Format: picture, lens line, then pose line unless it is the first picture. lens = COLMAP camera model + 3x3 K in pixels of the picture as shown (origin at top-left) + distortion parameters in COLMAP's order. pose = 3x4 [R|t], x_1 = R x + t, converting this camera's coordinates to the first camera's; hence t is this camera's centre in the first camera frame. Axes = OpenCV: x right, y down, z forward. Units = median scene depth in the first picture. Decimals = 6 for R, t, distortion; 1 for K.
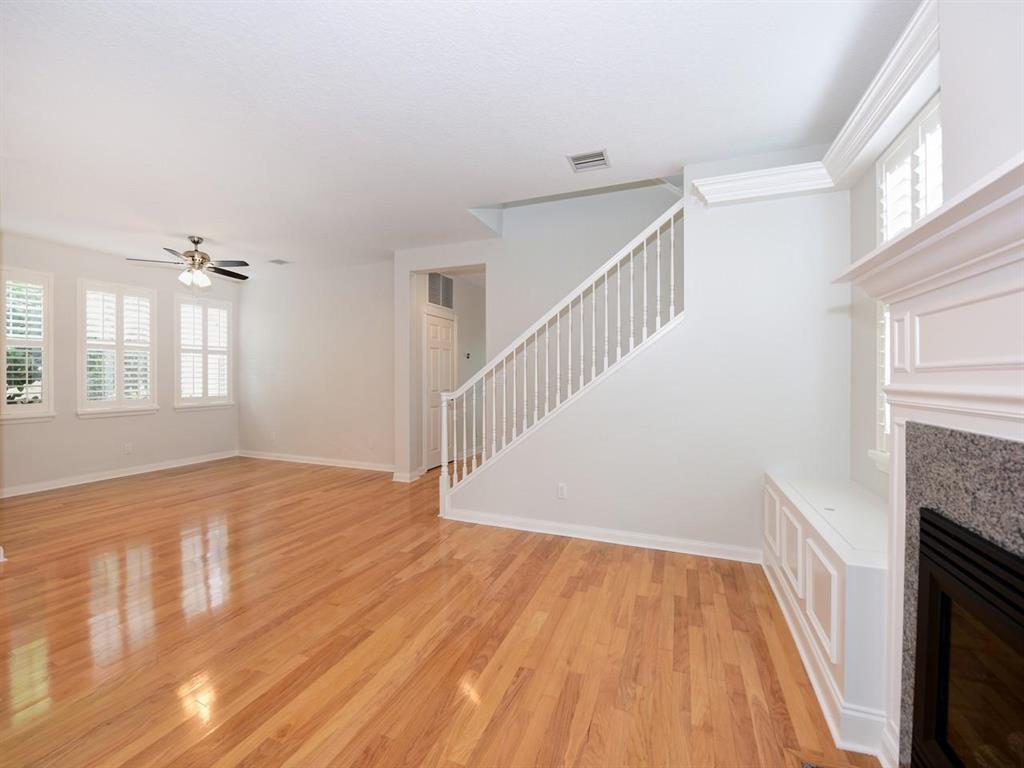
lens RADIAL K [[425.4, 0, 509.9], [0, 425.4, 376.5], [0, 0, 1]] dist [-0.013988, -0.000950]
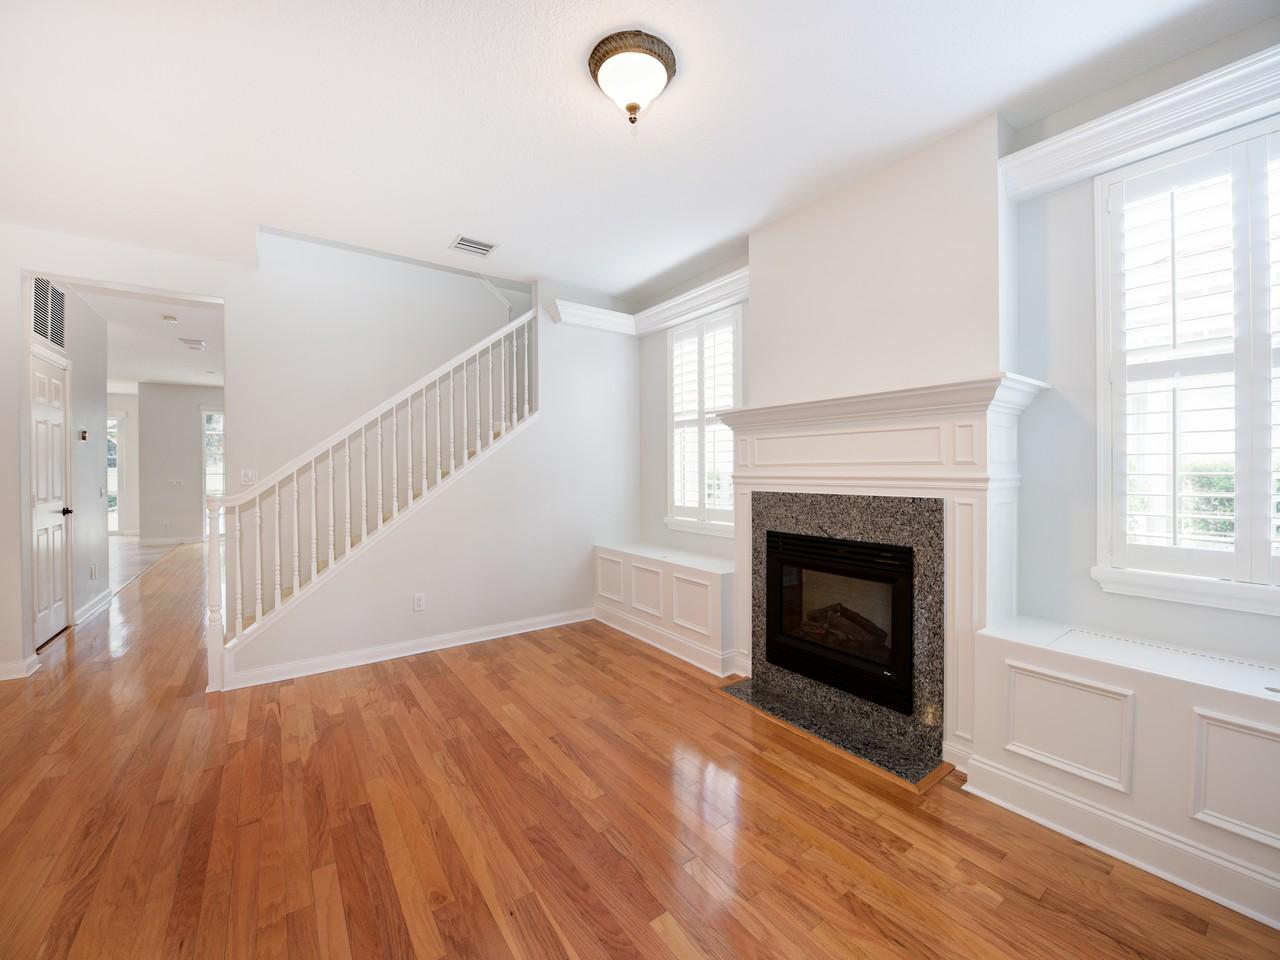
lens RADIAL K [[513.5, 0, 641.3], [0, 513.5, 474.4], [0, 0, 1]] dist [-0.019495, -0.000562]
pose [[0.529198, -0.010672, 0.848431, -0.675473], [0.006192, 0.999943, 0.008716, 0.000193], [-0.848476, 0.000641, 0.529234, 0.073129]]
